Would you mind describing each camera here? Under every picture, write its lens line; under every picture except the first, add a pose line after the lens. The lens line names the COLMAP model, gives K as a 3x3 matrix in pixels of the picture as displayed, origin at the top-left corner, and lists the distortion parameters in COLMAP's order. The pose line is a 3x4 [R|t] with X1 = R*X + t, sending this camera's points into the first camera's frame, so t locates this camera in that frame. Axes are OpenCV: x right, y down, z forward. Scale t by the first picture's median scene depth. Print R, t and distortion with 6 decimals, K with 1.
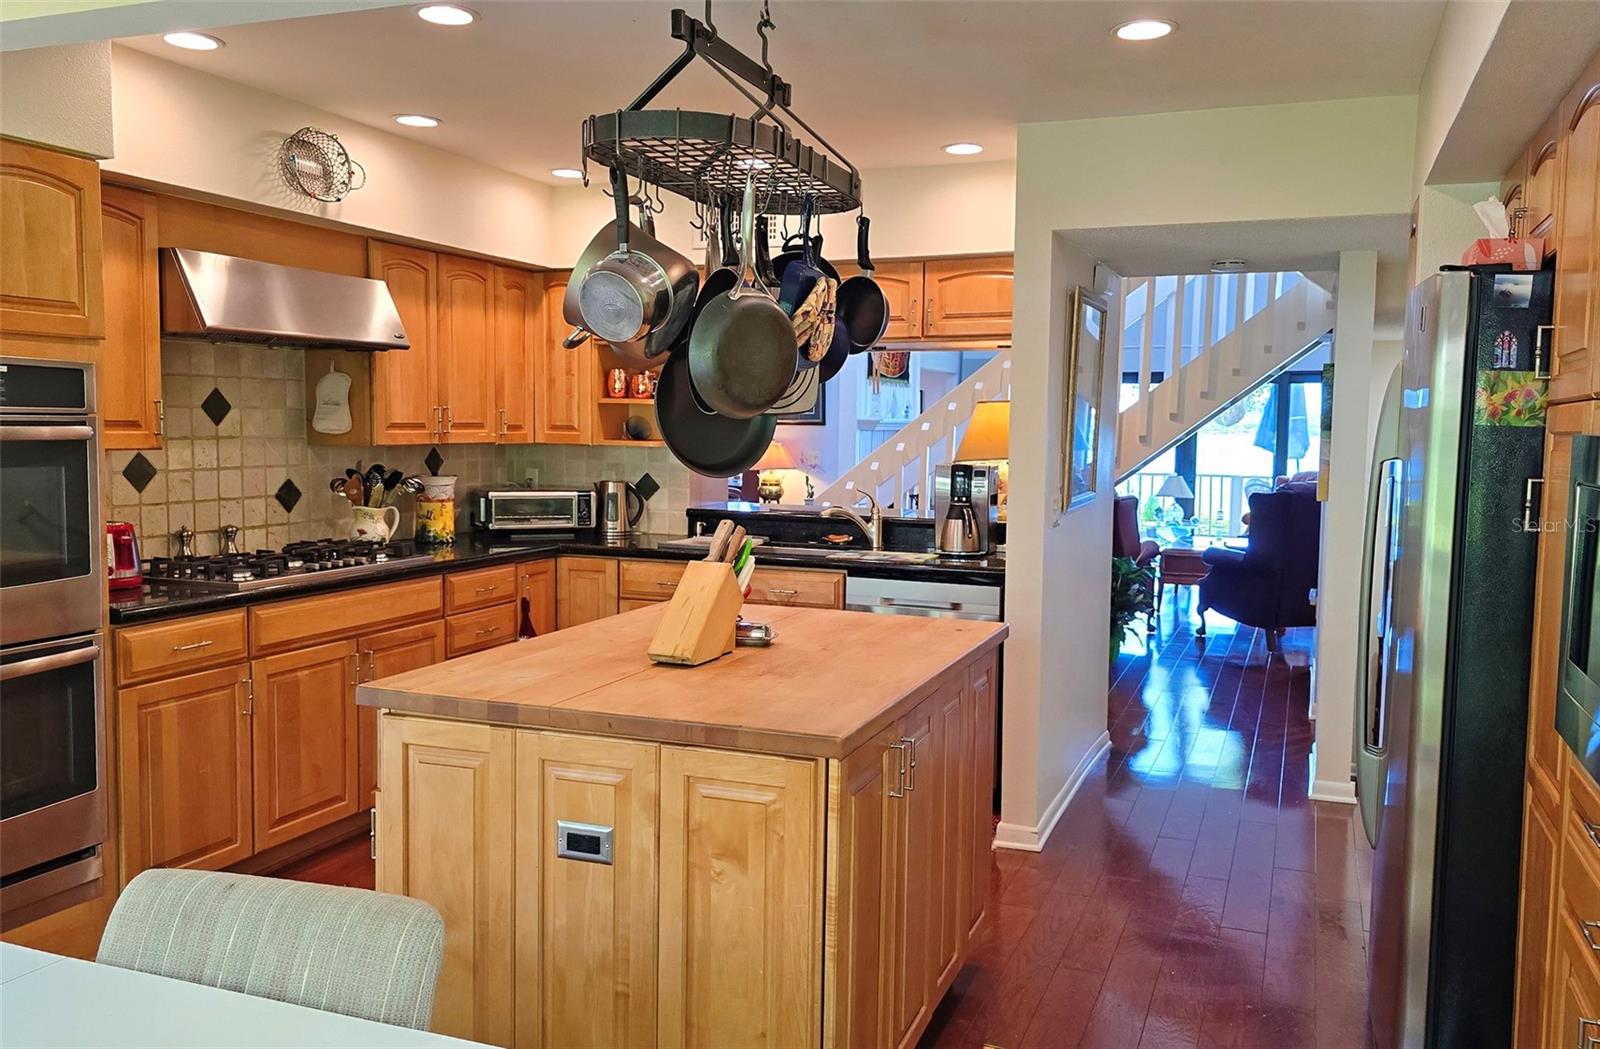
lens RADIAL K [[1273.8, 0, 800.9], [0, 1273.8, 521.3], [0, 0, 1]] dist [-0.002008, -0.000582]
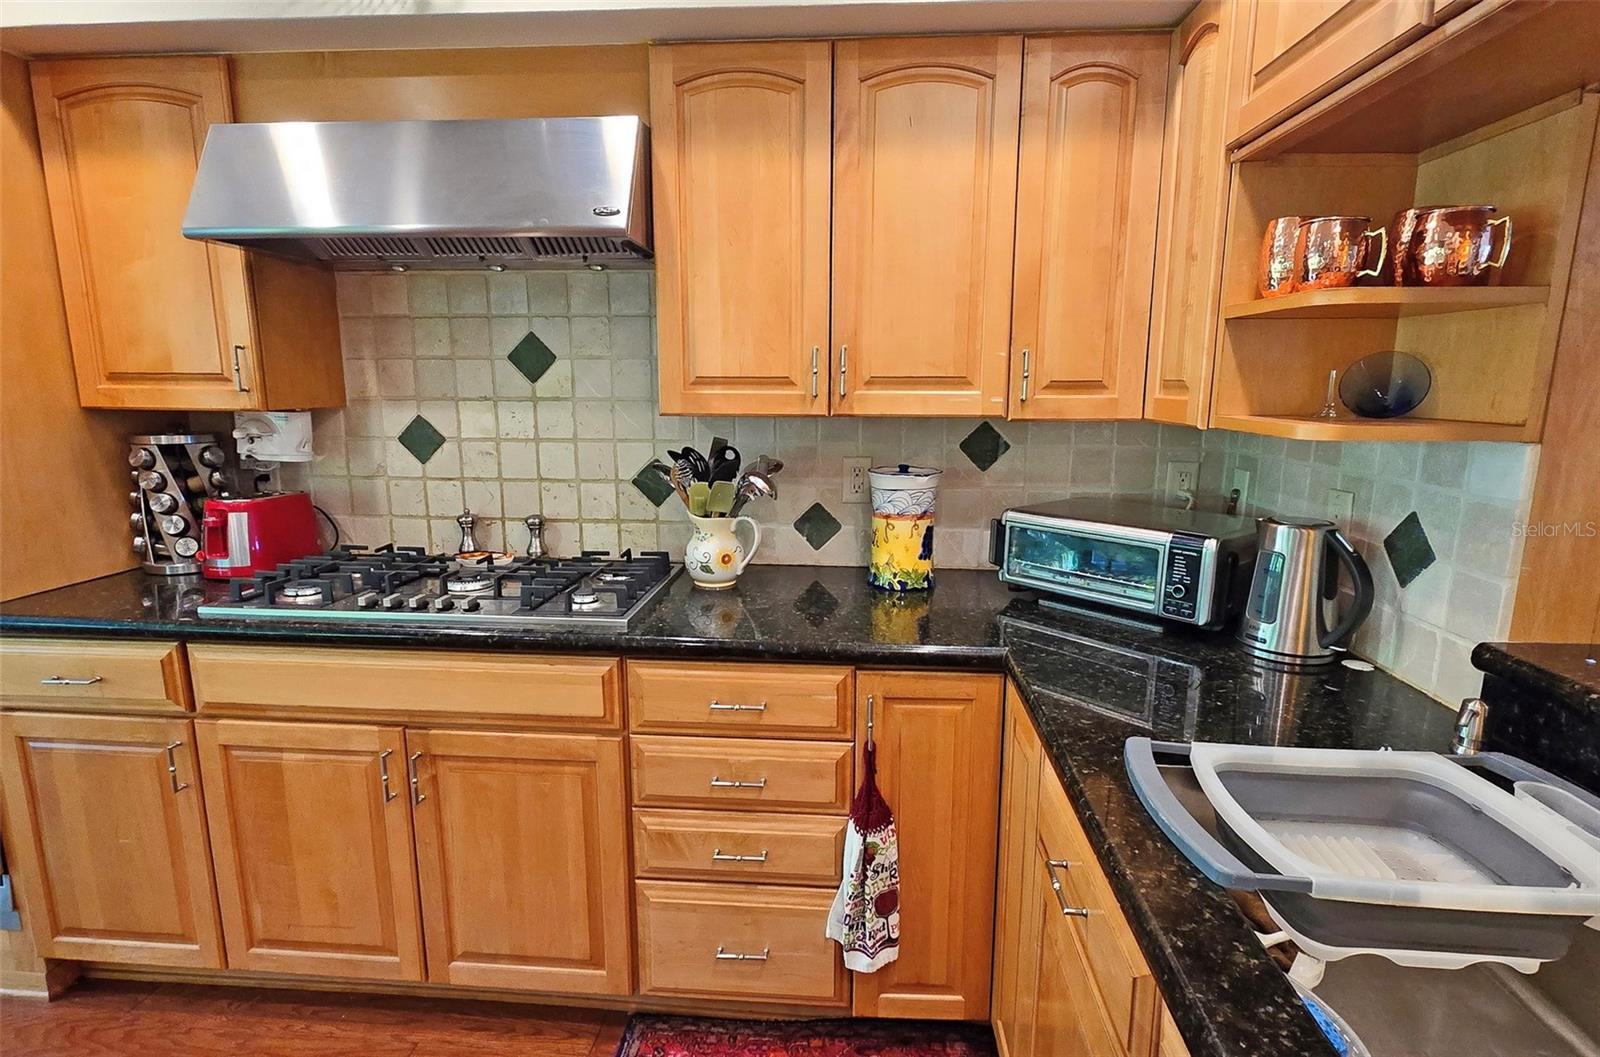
lens RADIAL K [[813.5, 0, 799.1], [0, 813.5, 535.1], [0, 0, 1]] dist [-0.003908, -0.000358]
pose [[0.290125, 0.164788, -0.942694, 0.056906], [-0.074001, 0.985977, 0.149579, -0.066463], [0.954123, 0.026364, 0.298251, 0.959825]]
